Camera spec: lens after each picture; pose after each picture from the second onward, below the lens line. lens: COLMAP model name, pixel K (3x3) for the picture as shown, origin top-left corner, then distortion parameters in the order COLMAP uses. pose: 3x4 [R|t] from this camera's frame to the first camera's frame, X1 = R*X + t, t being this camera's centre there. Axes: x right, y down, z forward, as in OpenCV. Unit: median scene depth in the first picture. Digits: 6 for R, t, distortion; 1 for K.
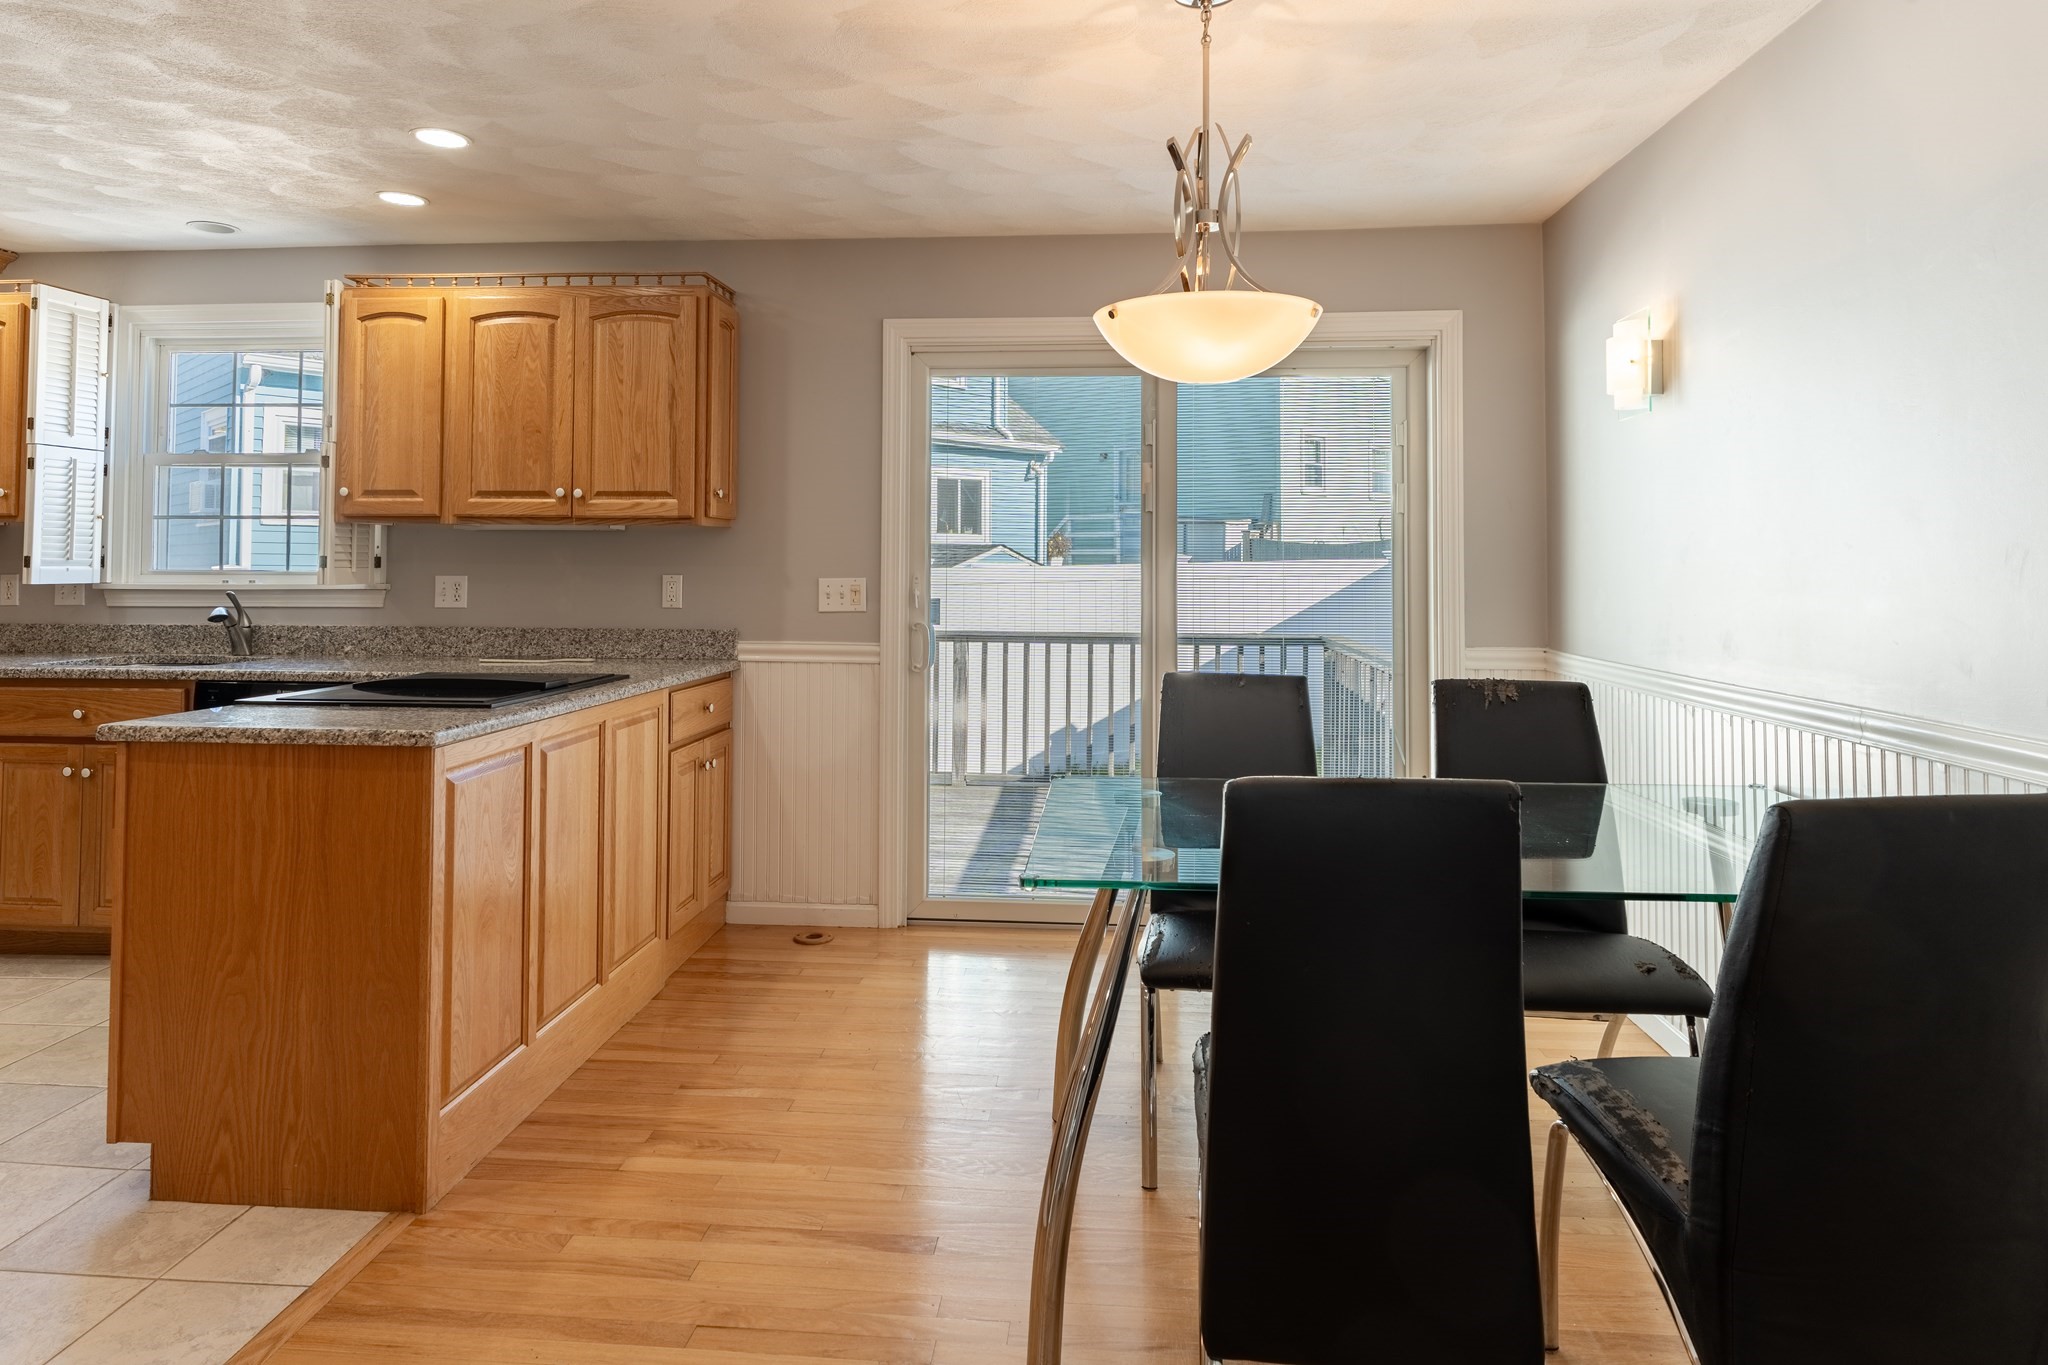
lens RADIAL K [[1208.5, 0, 1024.0], [0, 1208.5, 652.0], [0, 0, 1]] dist [0.001403, 0.000276]
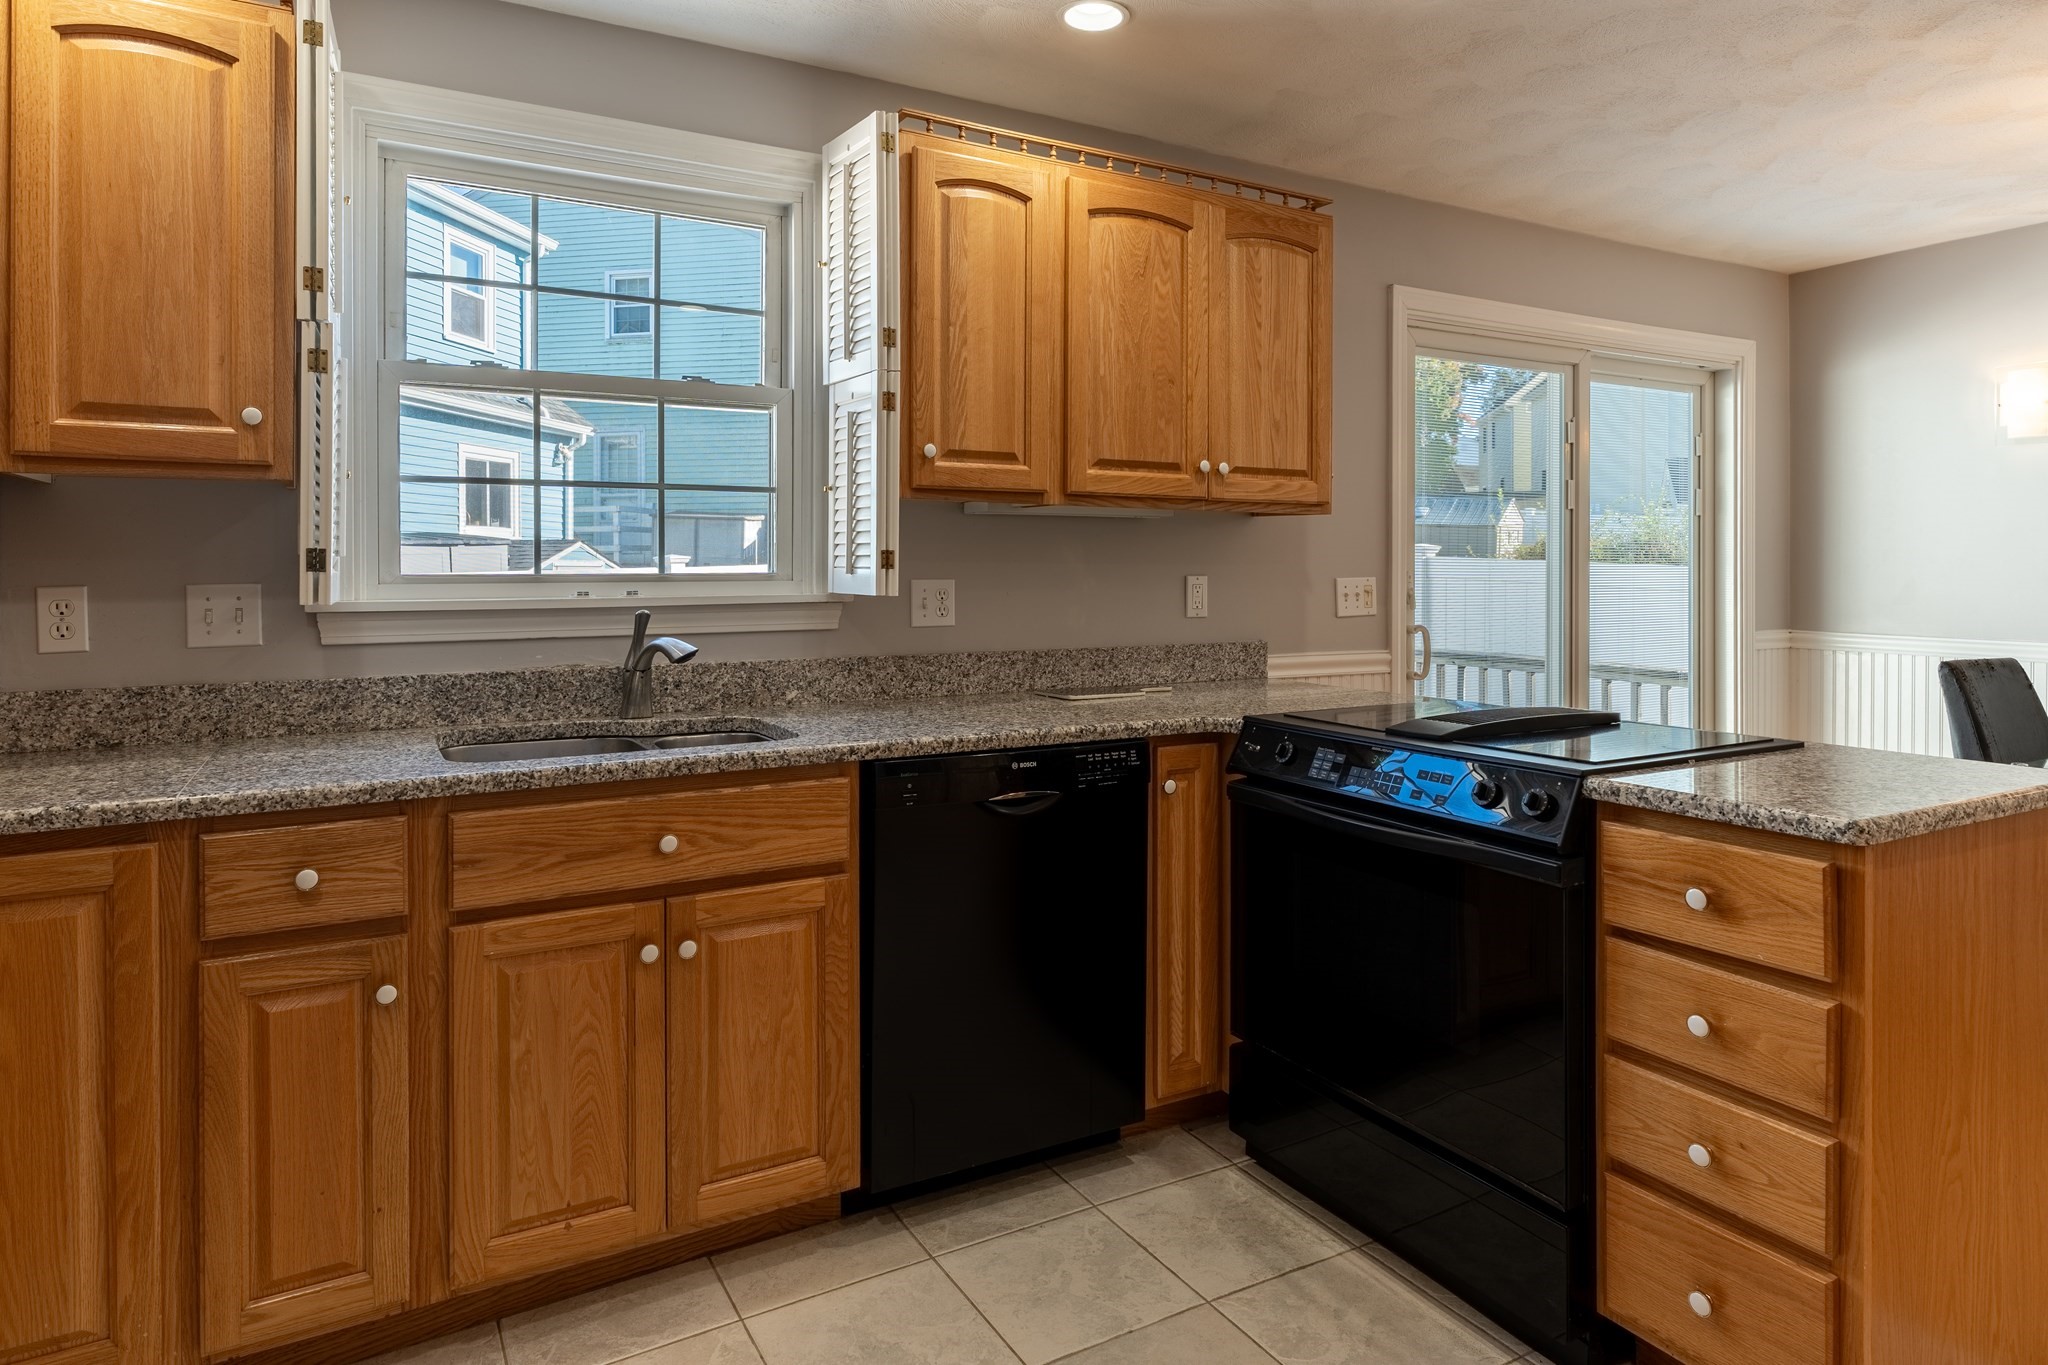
lens RADIAL K [[1198.1, 0, 1024.0], [0, 1198.1, 682.5], [0, 0, 1]] dist [0.002956, 0.001383]
pose [[0.825053, -0.058595, 0.562009, -0.869526], [0.043380, 0.998242, 0.040393, -0.031906], [-0.563388, -0.008946, 0.826144, 0.432739]]
